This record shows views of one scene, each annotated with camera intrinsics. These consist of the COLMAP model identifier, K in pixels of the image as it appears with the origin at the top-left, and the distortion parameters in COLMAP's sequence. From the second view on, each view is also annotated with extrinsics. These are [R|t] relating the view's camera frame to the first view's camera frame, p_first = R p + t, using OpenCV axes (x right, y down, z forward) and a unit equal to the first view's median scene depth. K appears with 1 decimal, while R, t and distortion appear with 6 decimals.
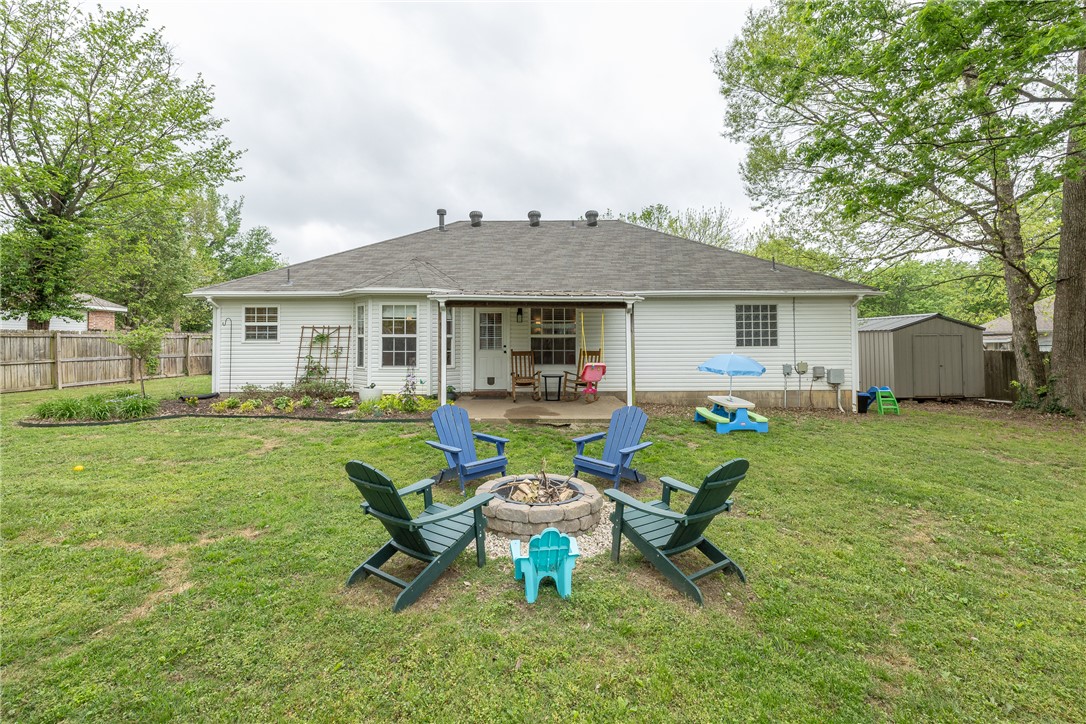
lens RADIAL K [[462.4, 0, 557.8], [0, 462.4, 335.2], [0, 0, 1]] dist [0.003731, 0.000455]
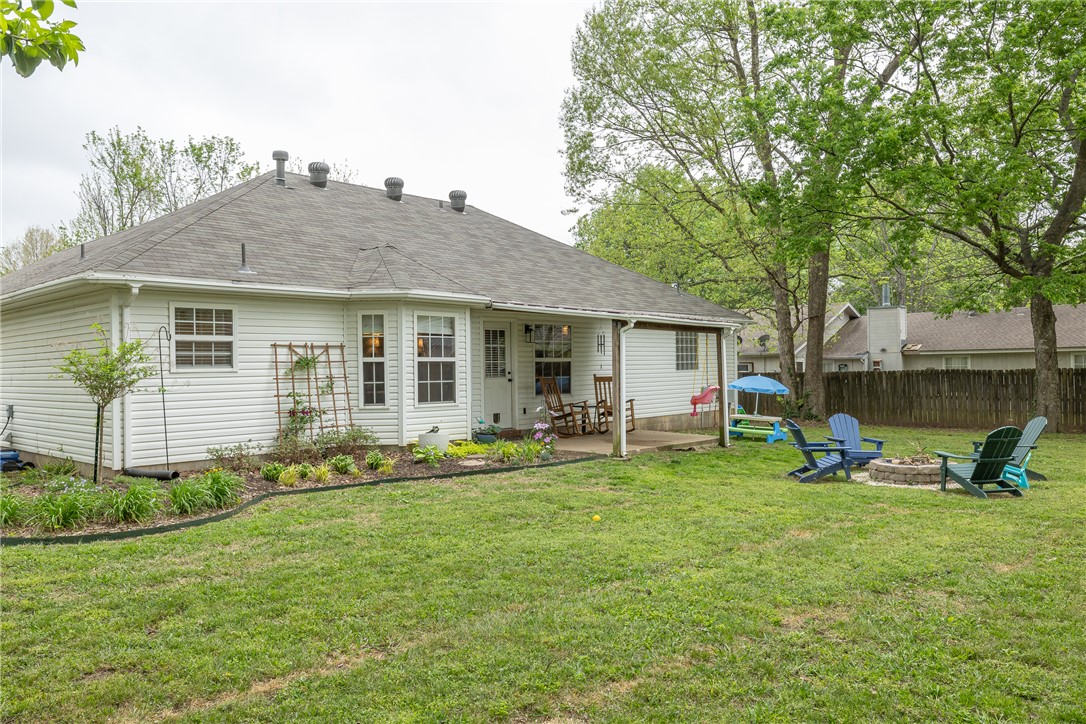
lens RADIAL K [[810.0, 0, 548.4], [0, 810.0, 367.1], [0, 0, 1]] dist [-0.000798, 0.002691]
pose [[0.668485, -0.006588, 0.743696, -1.090797], [-0.000595, 0.999956, 0.009394, 0.001164], [-0.743725, -0.006722, 0.668452, 0.035477]]
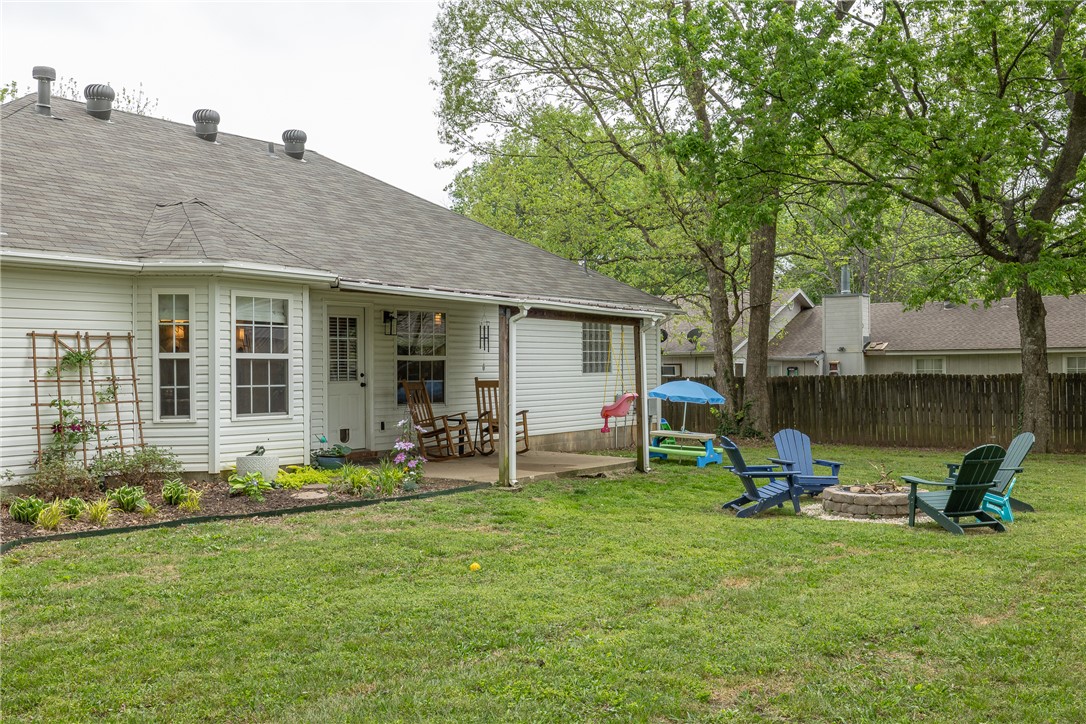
lens RADIAL K [[1062.1, 0, 544.3], [0, 1062.1, 363.5], [0, 0, 1]] dist [0.005881, 0.000000]
pose [[0.575719, 0.001613, 0.817646, -1.085542], [-0.008055, 0.999961, 0.003700, 0.002450], [-0.817608, -0.008716, 0.575710, 0.035481]]
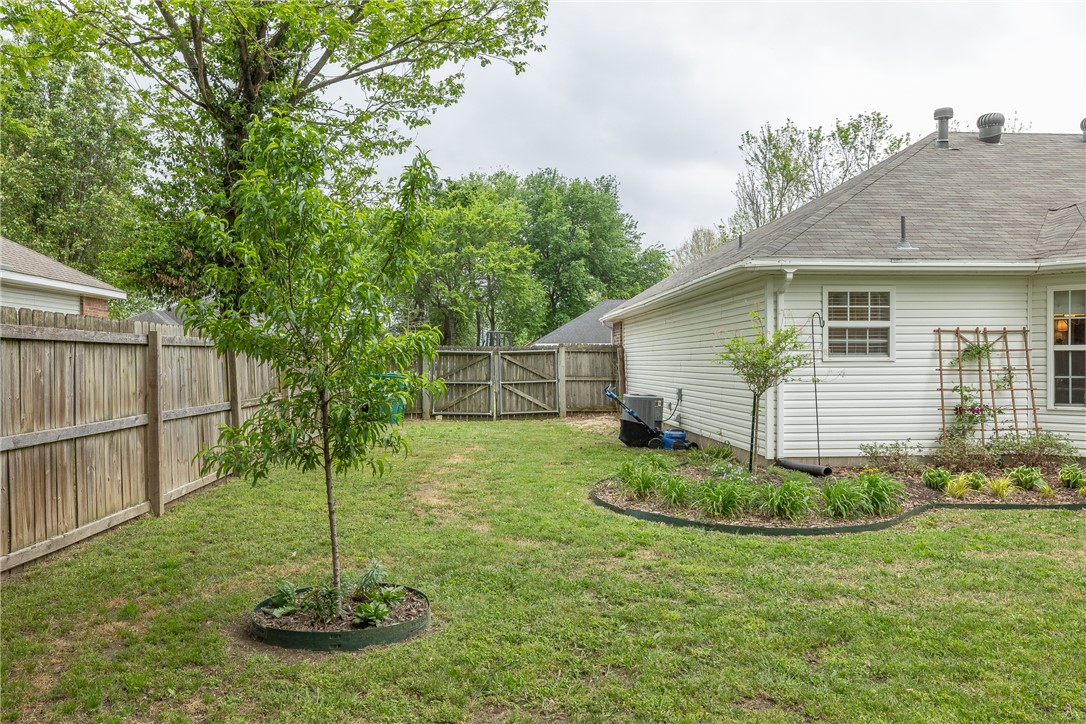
lens RADIAL K [[830.9, 0, 533.1], [0, 830.9, 366.1], [0, 0, 1]] dist [-0.011762, 0.008303]
pose [[0.997037, -0.000511, 0.076922, -1.070564], [-0.001356, 0.999706, 0.024215, 0.000379], [-0.076912, -0.024248, 0.996743, 0.110871]]
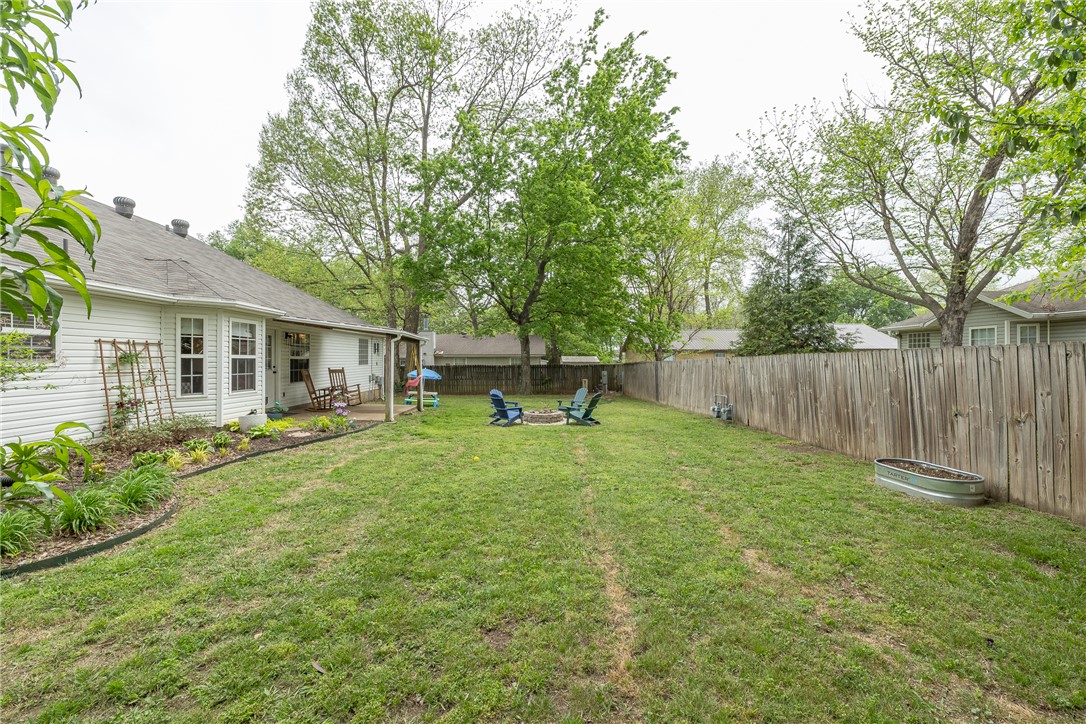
lens RADIAL K [[462.4, 0, 531.9], [0, 462.4, 361.3], [0, 0, 1]] dist [0.003731, 0.000455]
pose [[-0.035893, -0.001633, 0.999354, -1.198941], [-0.016442, 0.999864, 0.001043, -0.000001], [-0.999220, -0.016394, -0.035915, 0.436626]]
